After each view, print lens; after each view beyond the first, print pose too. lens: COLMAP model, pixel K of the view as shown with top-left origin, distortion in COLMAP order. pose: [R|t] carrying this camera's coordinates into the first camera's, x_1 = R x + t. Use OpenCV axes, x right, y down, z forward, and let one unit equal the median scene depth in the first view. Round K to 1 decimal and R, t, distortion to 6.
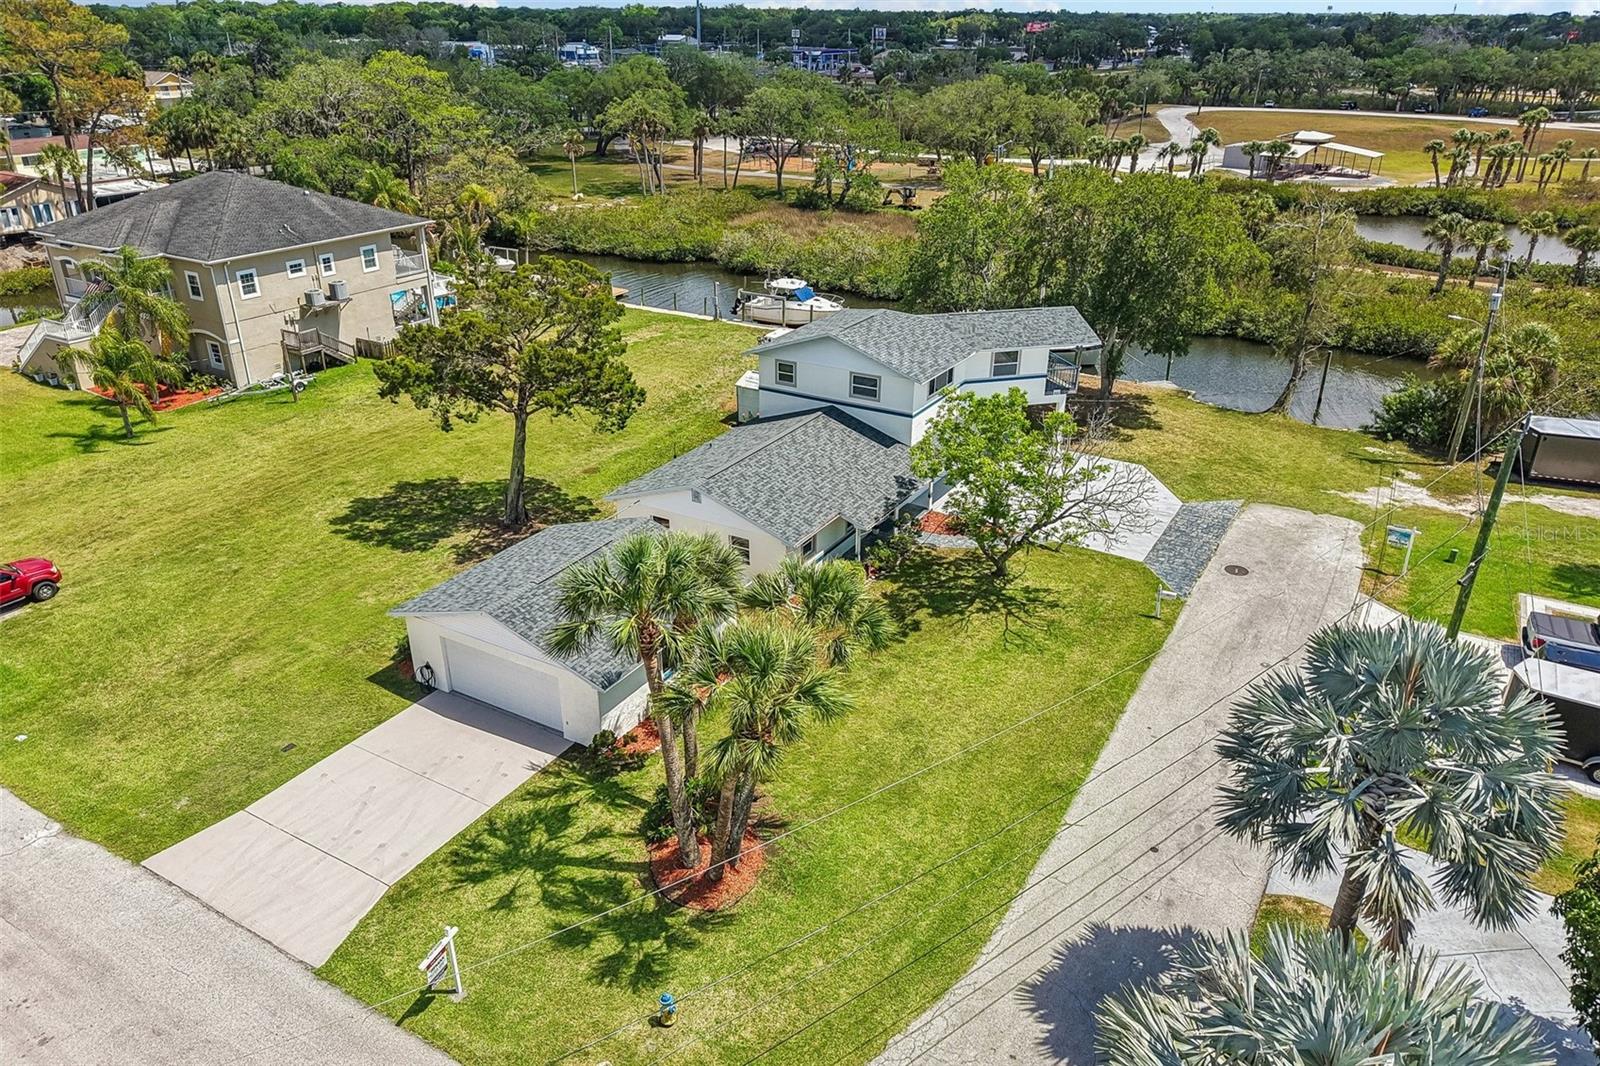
lens RADIAL K [[1110.6, 0, 797.2], [0, 1110.6, 529.6], [0, 0, 1]] dist [0.011099, -0.009027]
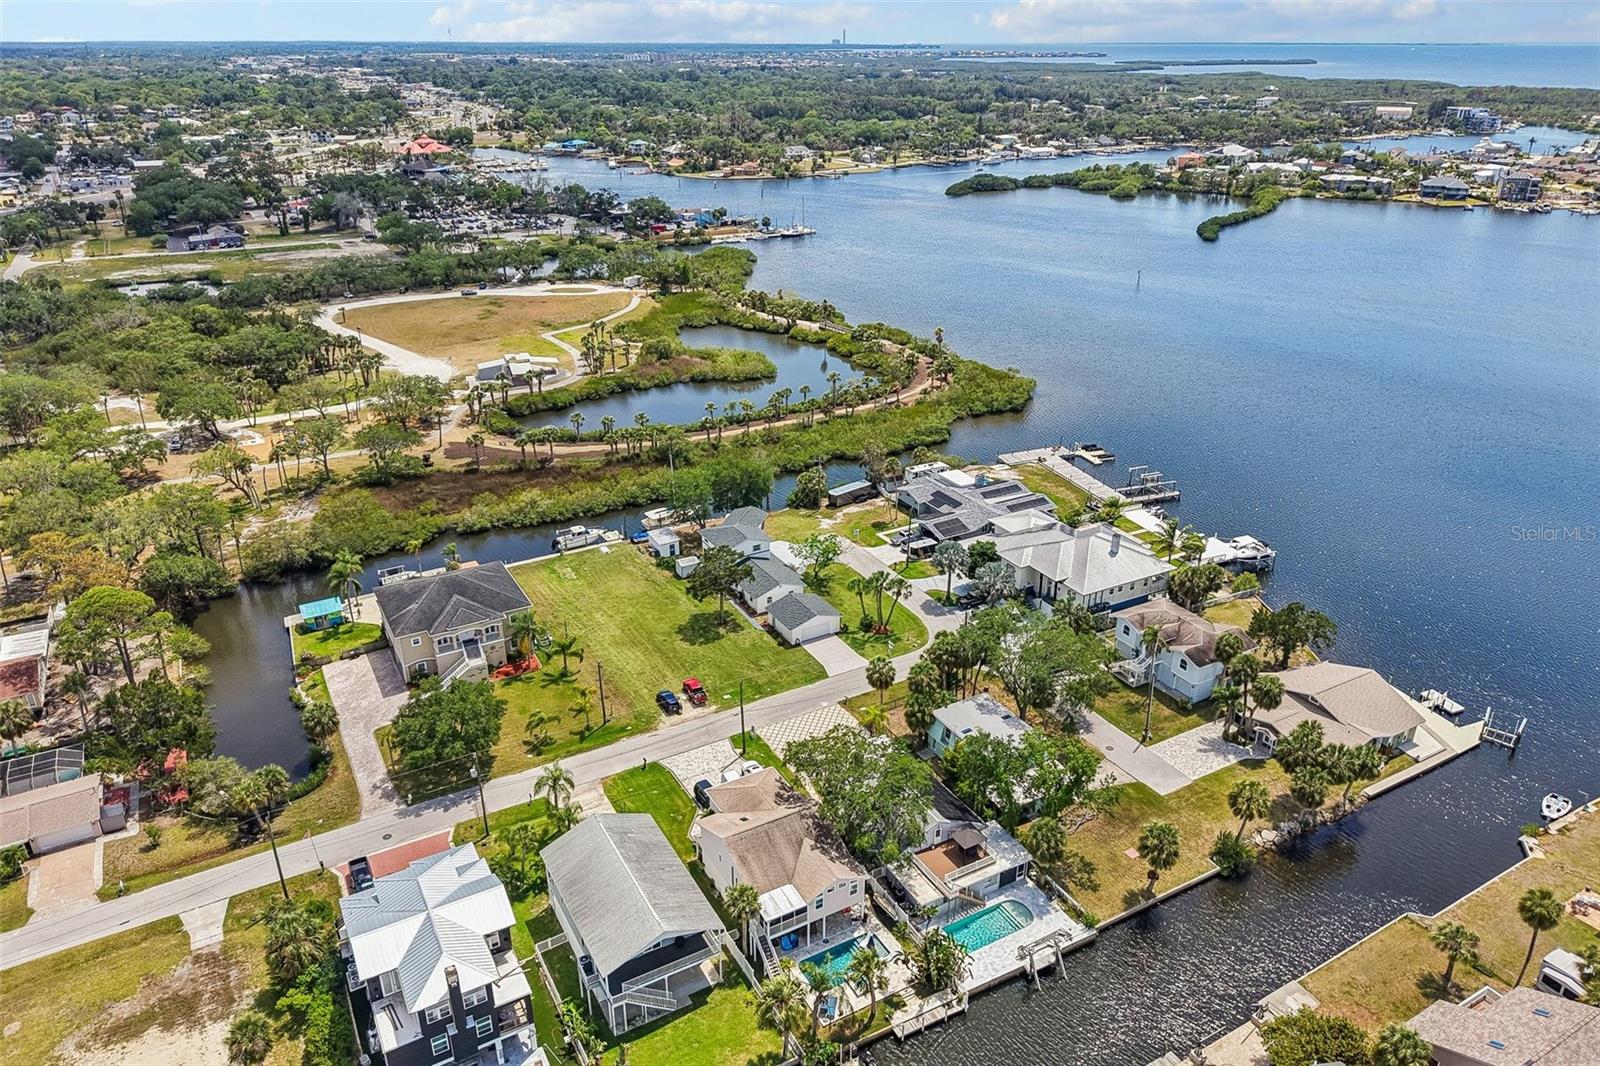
lens RADIAL K [[1094.1, 0, 800.0], [0, 1094.1, 533.0], [0, 0, 1]] dist [0.034955, -0.039029]
pose [[0.501825, -0.364139, 0.784586, -2.602517], [0.364575, 0.911604, 0.189906, -0.786640], [-0.784384, 0.190741, 0.590221, -1.207657]]
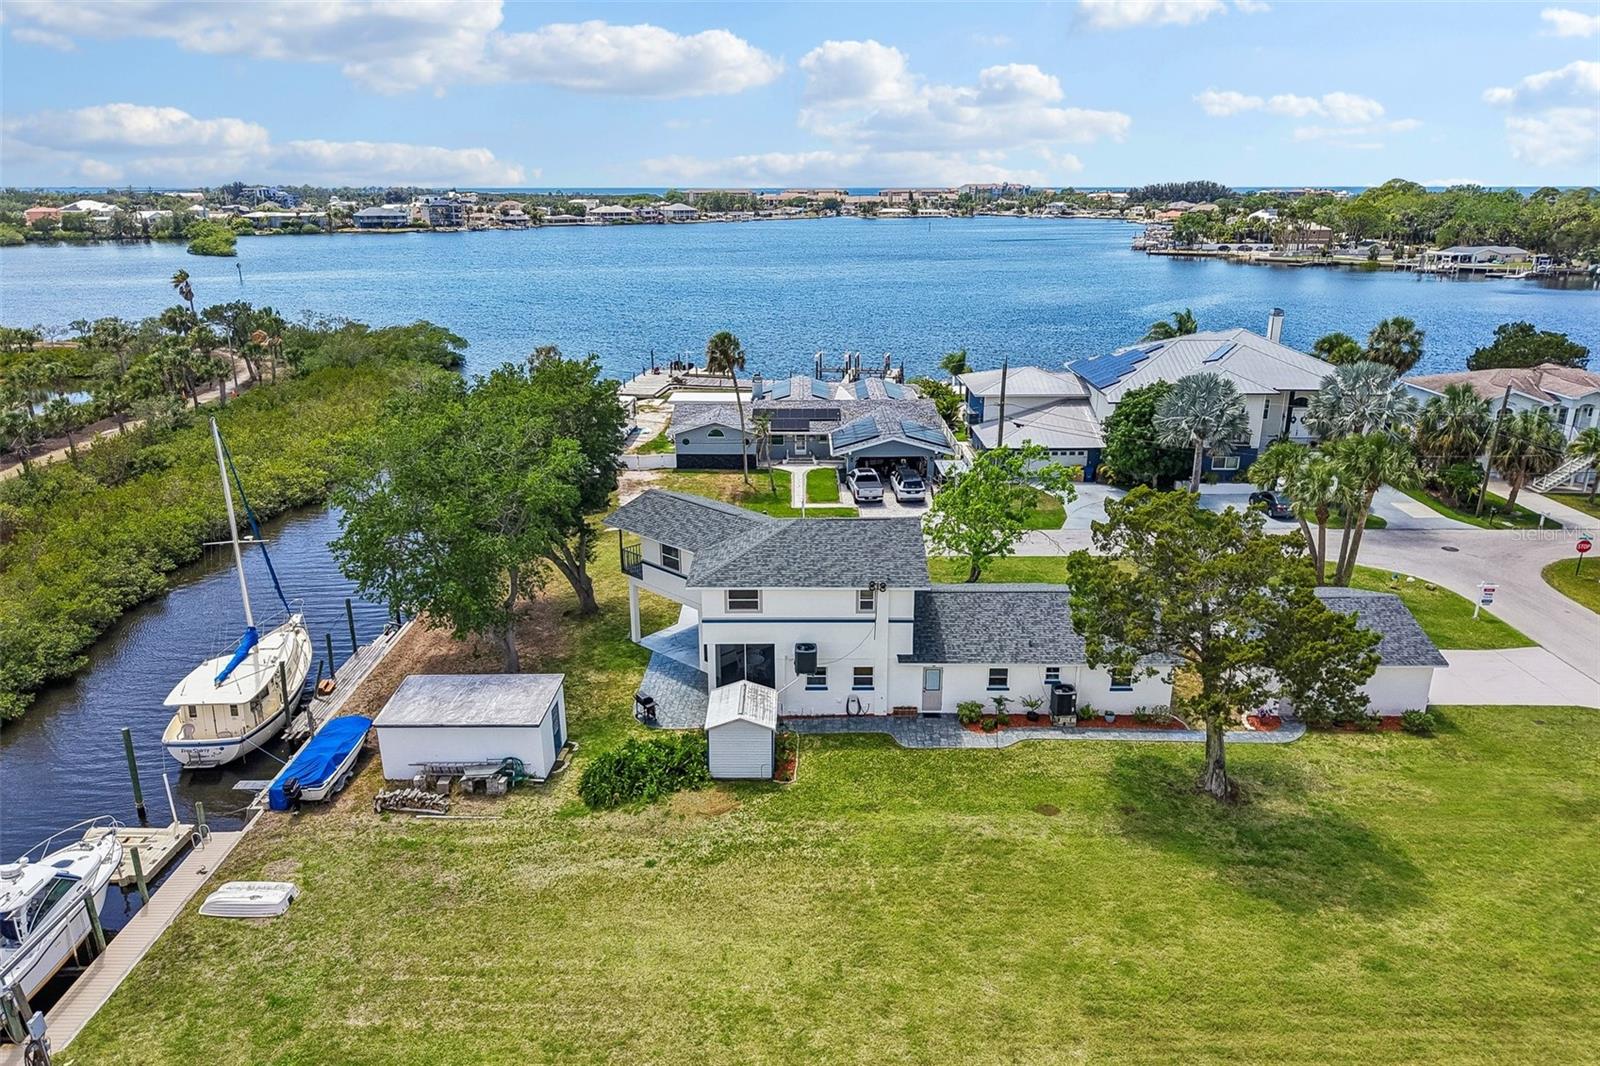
lens RADIAL K [[1080.4, 0, 797.4], [0, 1080.4, 531.7], [0, 0, 1]] dist [0.003256, -0.002378]
pose [[-0.505401, -0.269718, 0.819648, -0.690941], [0.357550, 0.799047, 0.483407, -0.654807], [-0.785320, 0.537379, -0.307401, 1.349013]]
